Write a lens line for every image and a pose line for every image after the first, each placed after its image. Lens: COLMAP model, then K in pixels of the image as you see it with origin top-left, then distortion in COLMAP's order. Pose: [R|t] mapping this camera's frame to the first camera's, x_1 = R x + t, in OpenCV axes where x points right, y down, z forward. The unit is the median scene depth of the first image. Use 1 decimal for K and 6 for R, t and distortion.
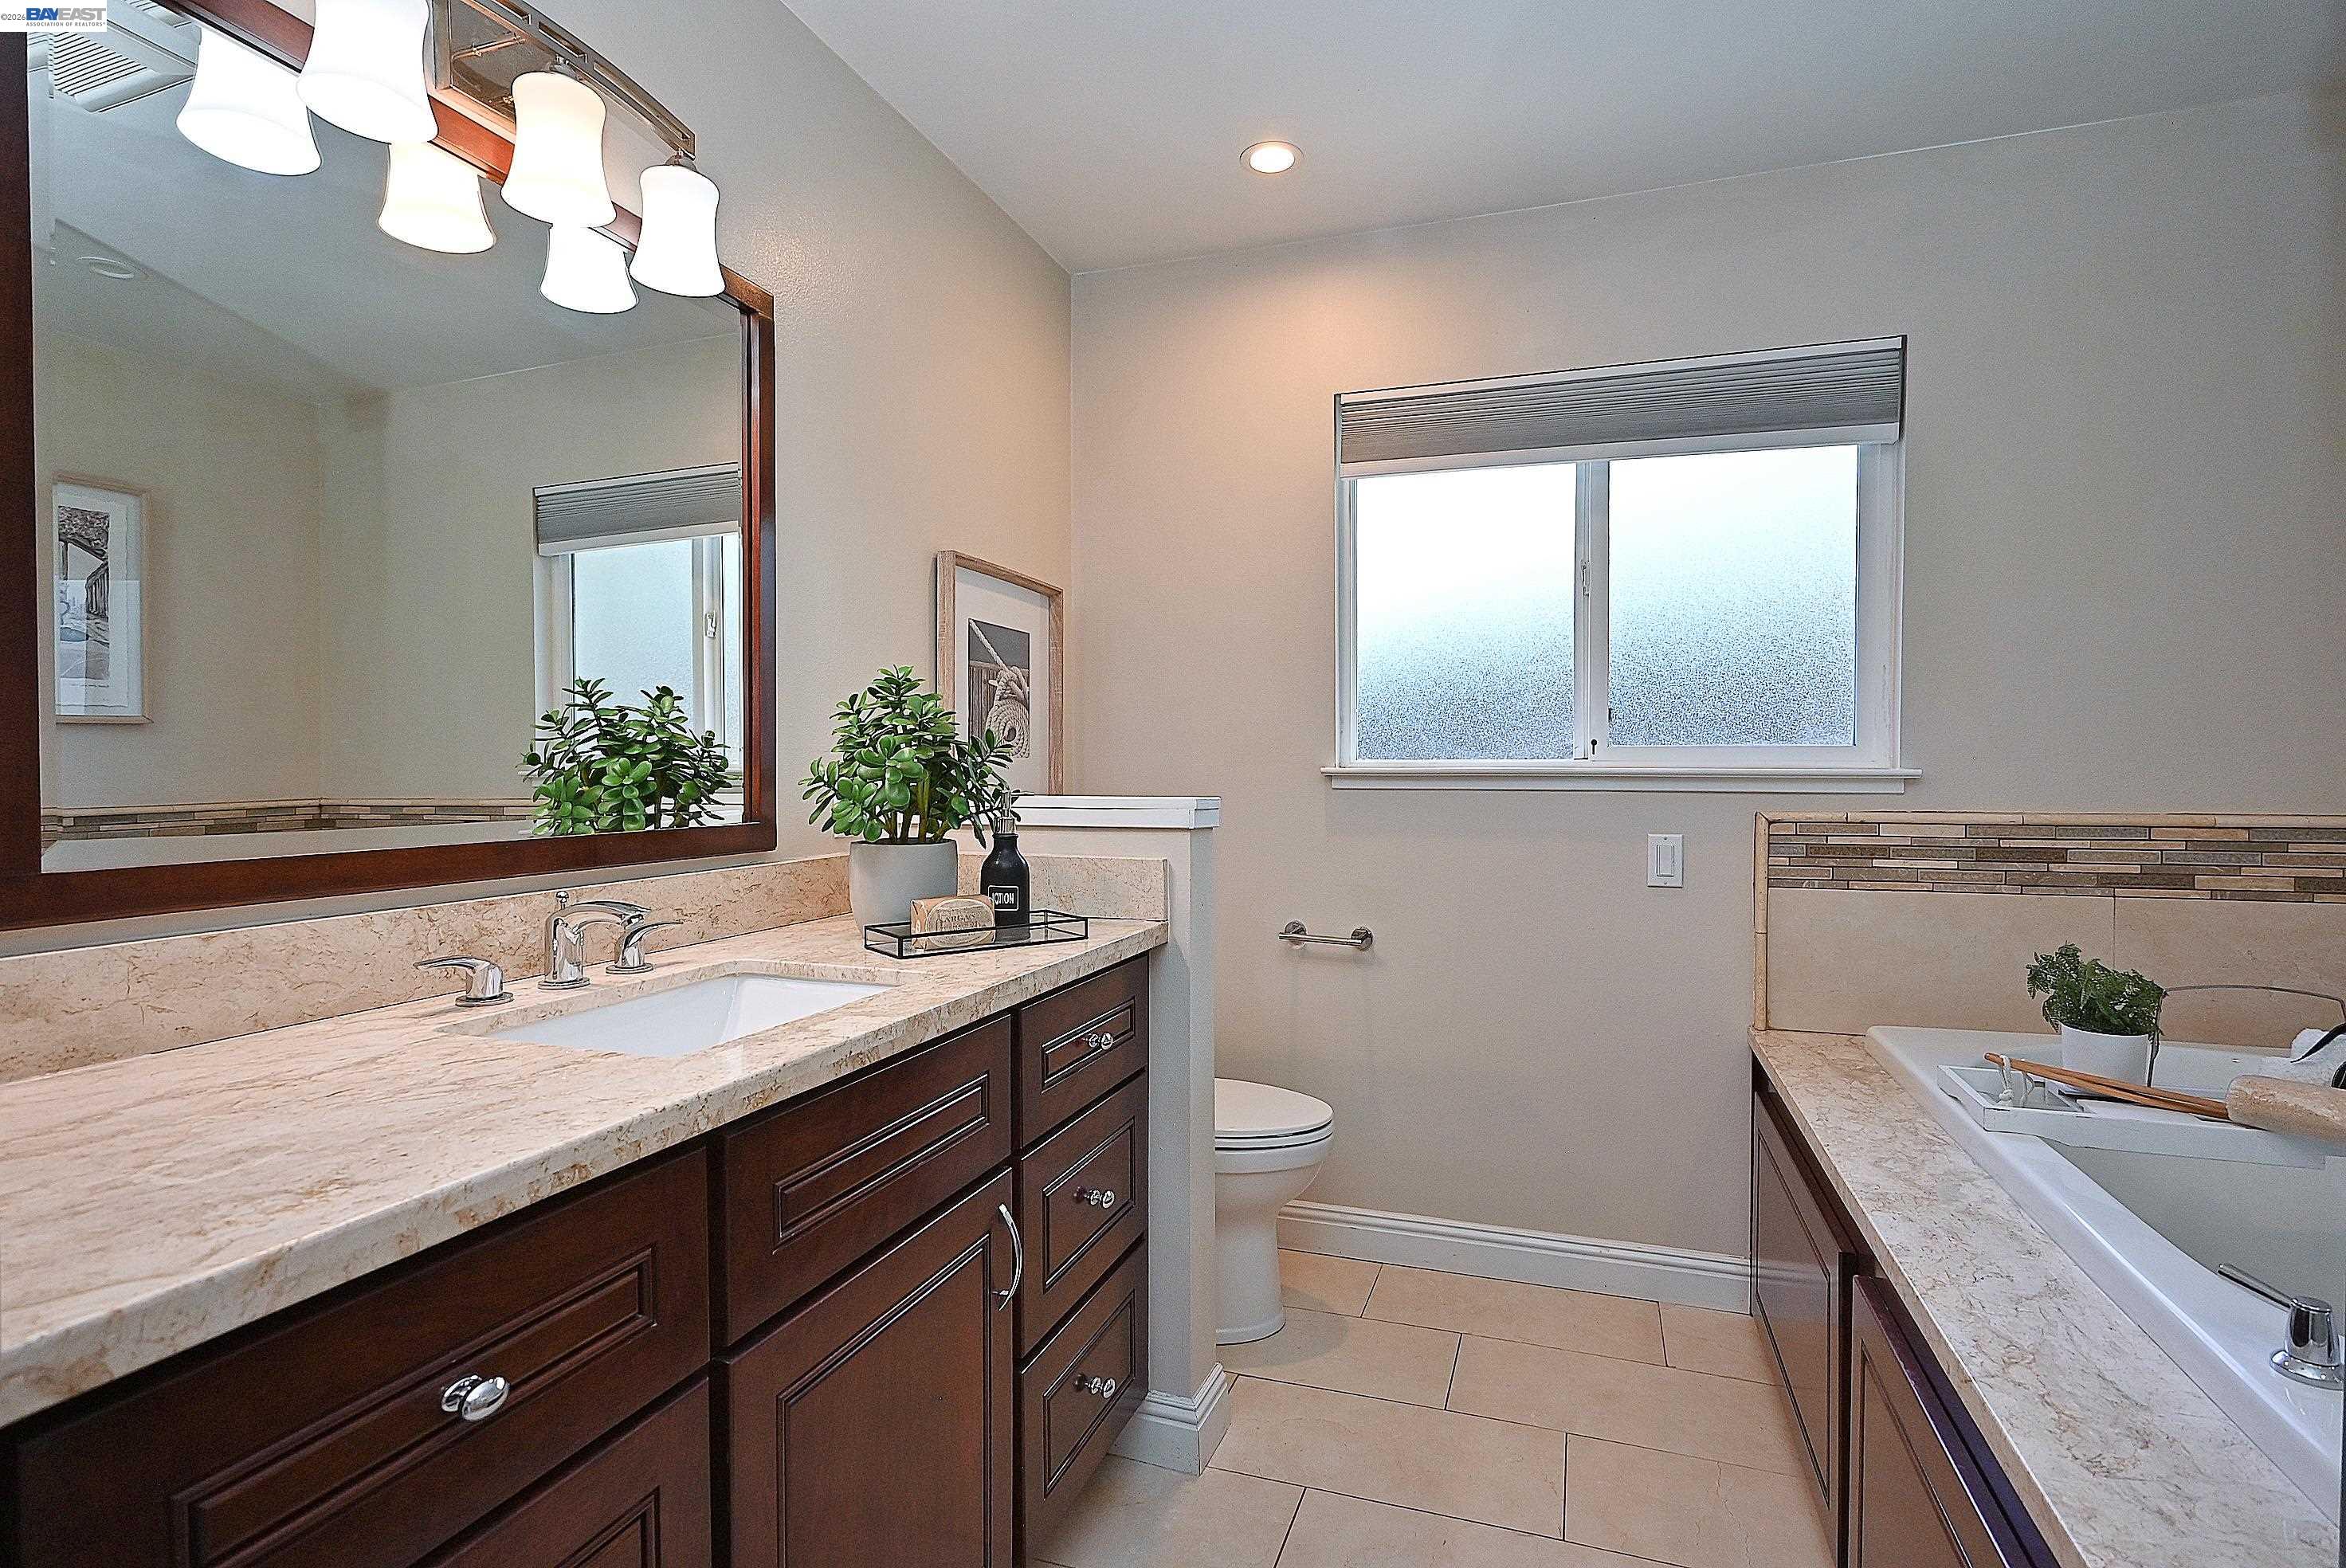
lens RADIAL K [[1159.0, 0, 1171.3], [0, 1159.0, 786.3], [0, 0, 1]] dist [-0.001622, 0.000833]
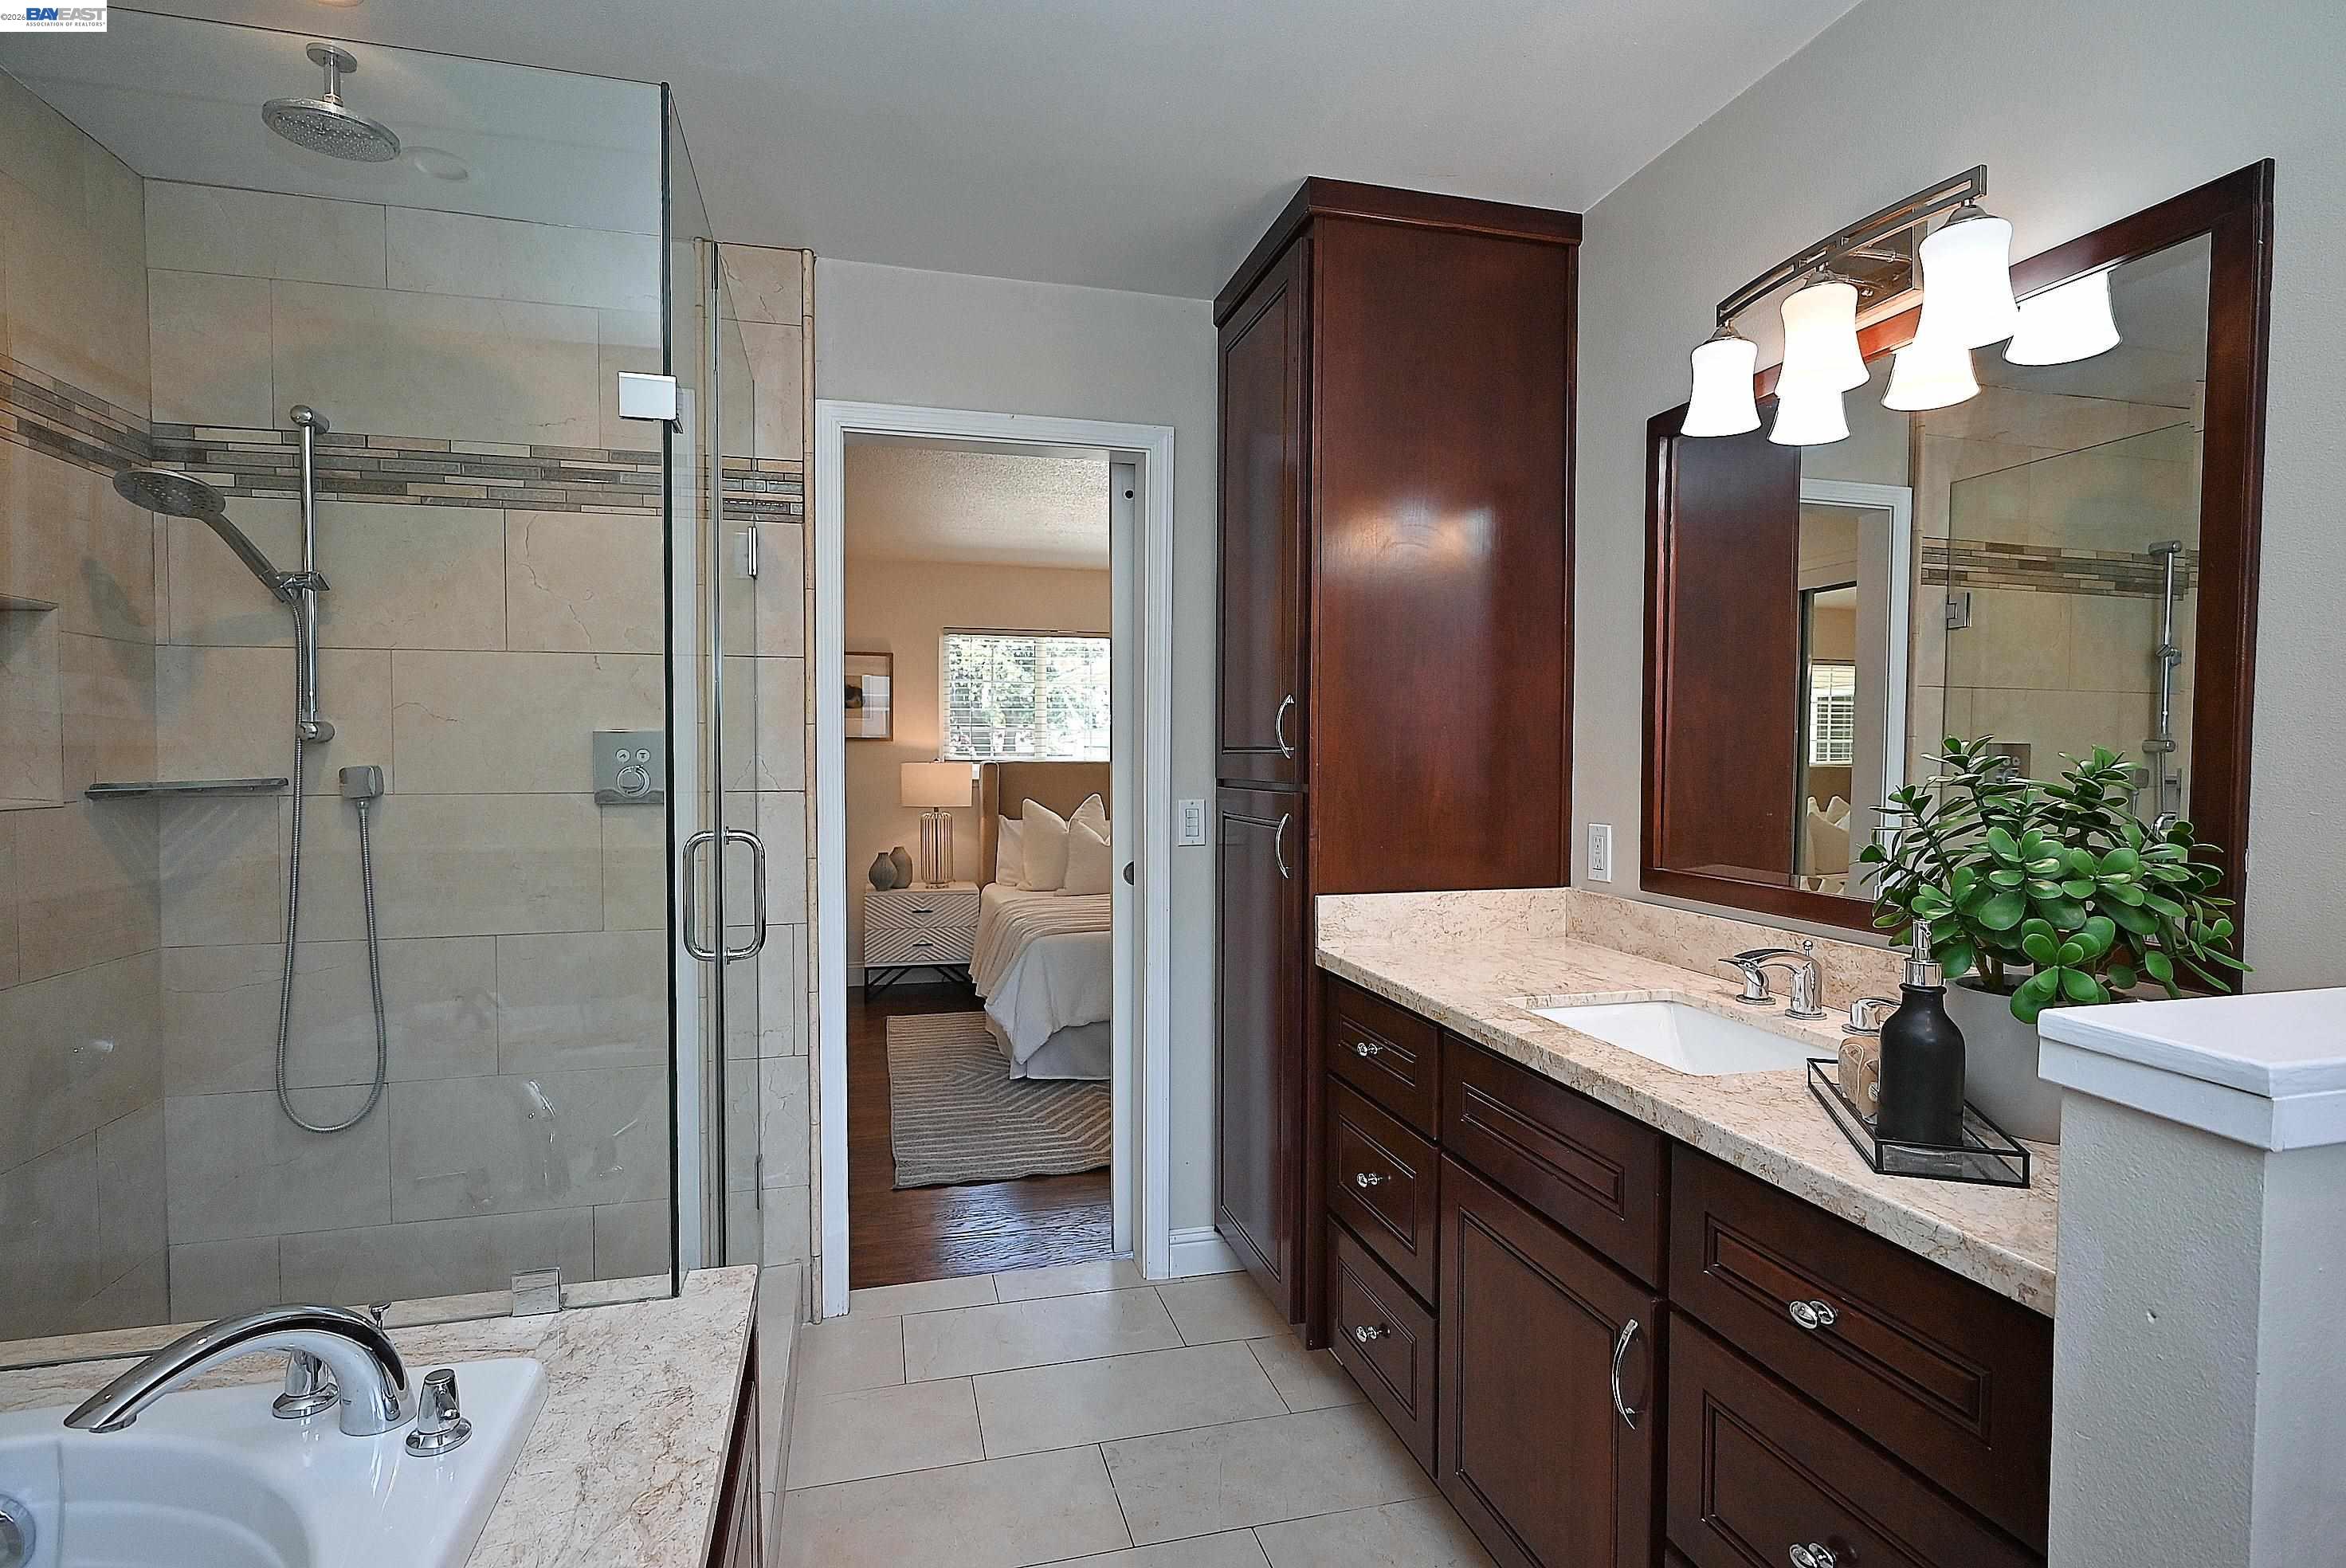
lens RADIAL K [[1159.0, 0, 1171.3], [0, 1159.0, 786.3], [0, 0, 1]] dist [-0.001622, 0.000833]
pose [[-0.828181, 0.017630, -0.560183, 0.763714], [-0.007285, 0.999082, 0.042212, -0.125461], [0.560413, 0.039040, -0.827293, 1.718246]]
